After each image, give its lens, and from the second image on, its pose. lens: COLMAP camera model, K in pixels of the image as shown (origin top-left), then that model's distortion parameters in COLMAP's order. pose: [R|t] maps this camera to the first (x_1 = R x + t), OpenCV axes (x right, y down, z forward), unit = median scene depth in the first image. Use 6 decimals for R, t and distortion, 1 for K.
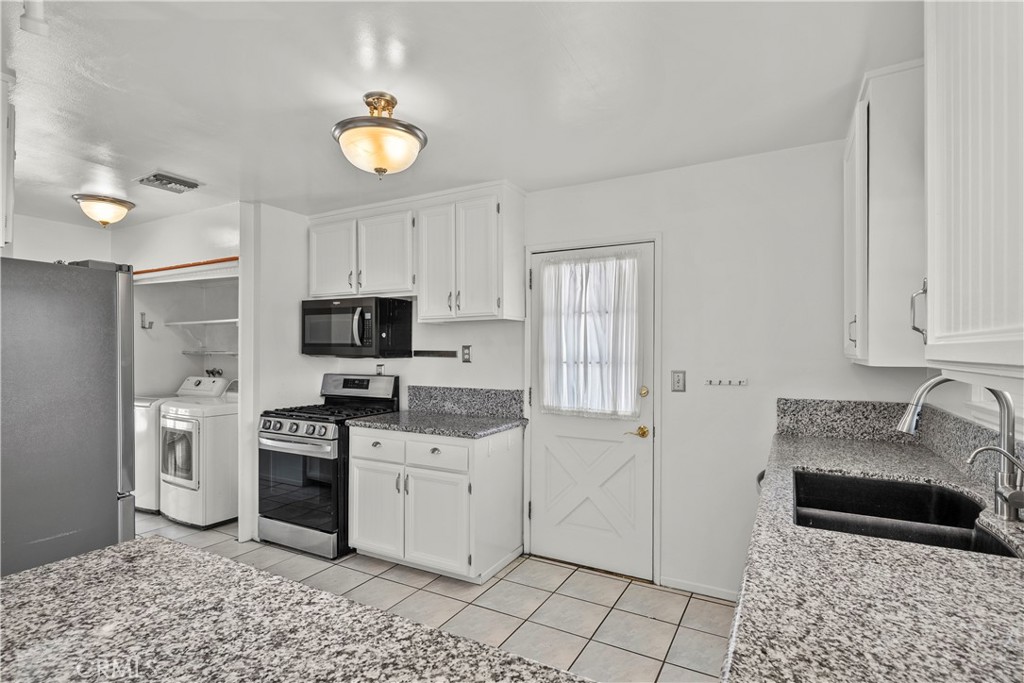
lens RADIAL K [[509.2, 0, 495.9], [0, 509.2, 355.2], [0, 0, 1]] dist [0.003980, -0.000131]
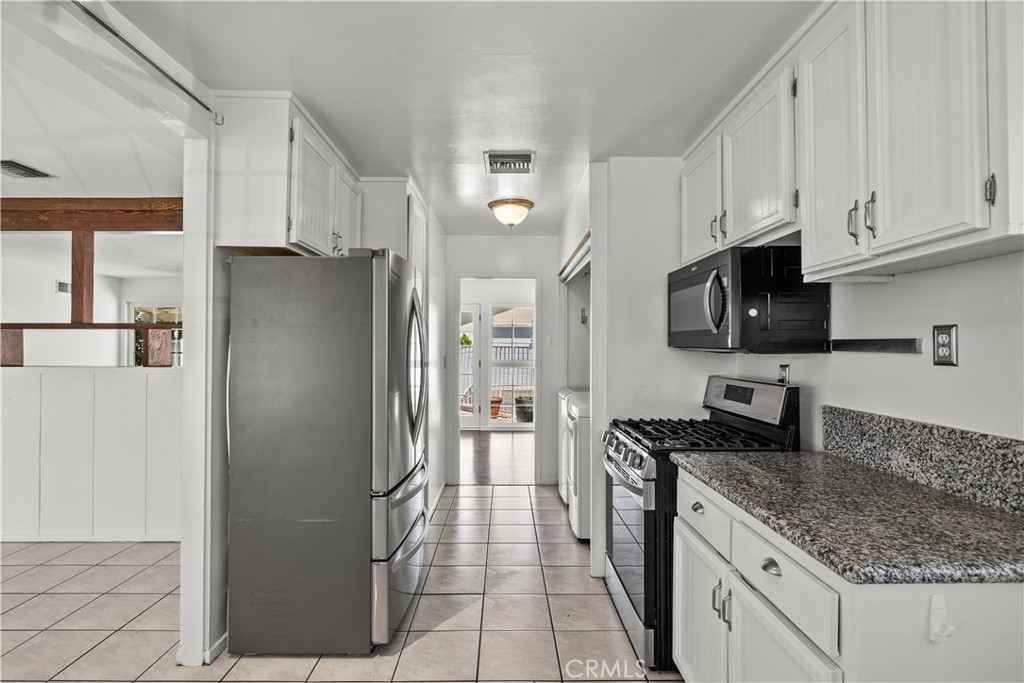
lens RADIAL K [[477.0, 0, 513.1], [0, 477.0, 342.0], [0, 0, 1]] dist [0.003837, -0.000171]
pose [[0.505885, -0.011781, -0.862520, 0.105091], [-0.007851, 0.999802, -0.018261, 0.005212], [0.862565, 0.016010, 0.505693, 0.506702]]
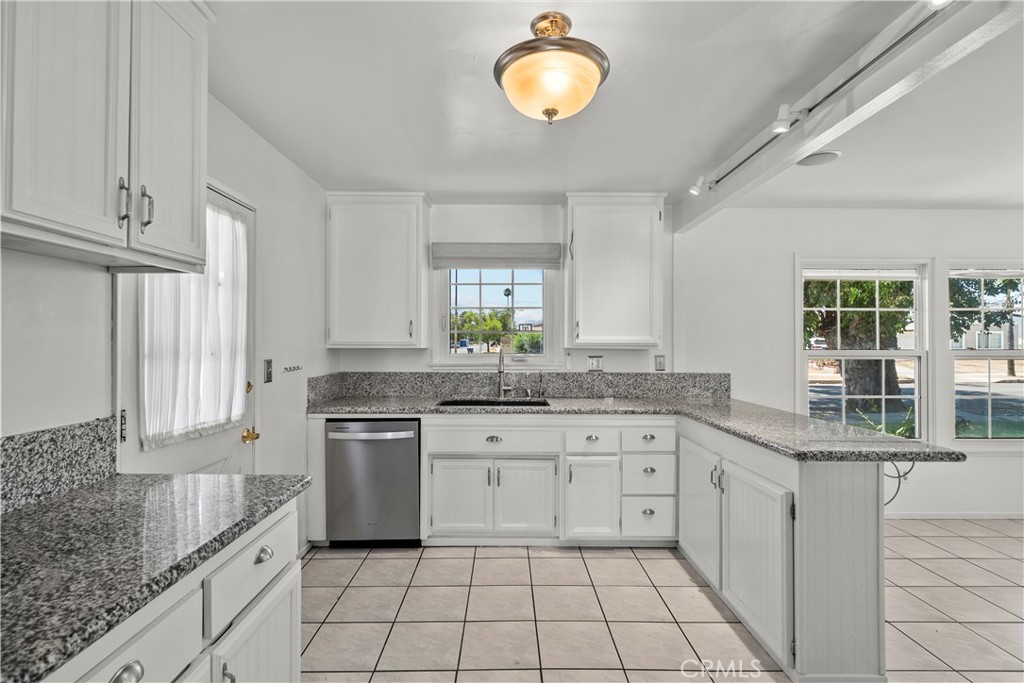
lens RADIAL K [[477.0, 0, 511.8], [0, 477.0, 342.9], [0, 0, 1]] dist [0.003837, -0.000171]
pose [[-0.519423, -0.000472, 0.854517, -0.504355], [0.003460, 0.999990, 0.002655, -0.000629], [-0.854510, 0.004336, -0.519417, 0.871052]]
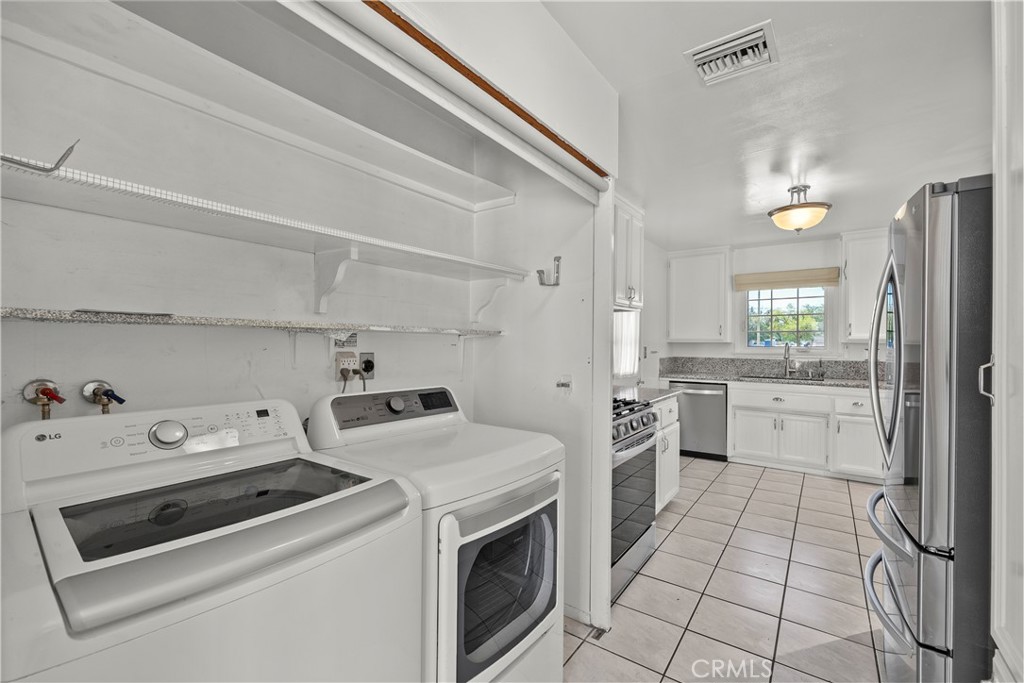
lens RADIAL K [[430.4, 0, 510.1], [0, 430.4, 342.9], [0, 0, 1]] dist [0.000170, -0.000821]
pose [[0.096002, -0.001869, 0.995379, -1.037494], [0.000671, 0.999998, 0.001813, 0.010576], [-0.995381, 0.000494, 0.096003, 1.092186]]
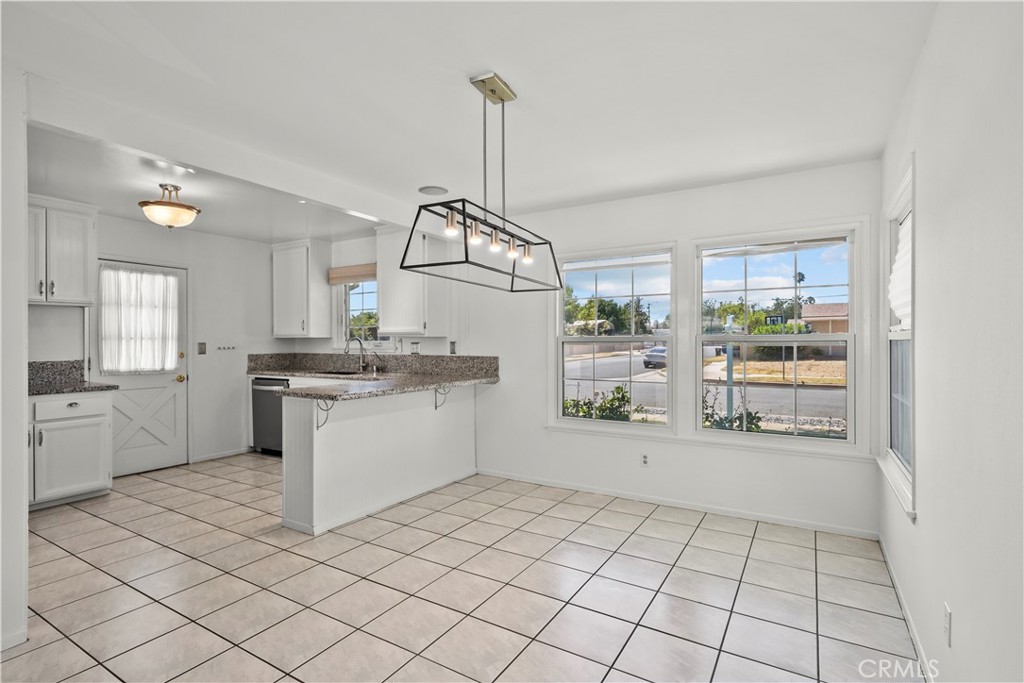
lens RADIAL K [[509.2, 0, 510.0], [0, 509.2, 344.2], [0, 0, 1]] dist [0.003980, -0.000131]
pose [[0.021299, -0.004659, 0.999762, -1.183947], [0.010537, 0.999935, 0.004435, 0.032274], [-0.999718, 0.010440, 0.021347, -0.124199]]
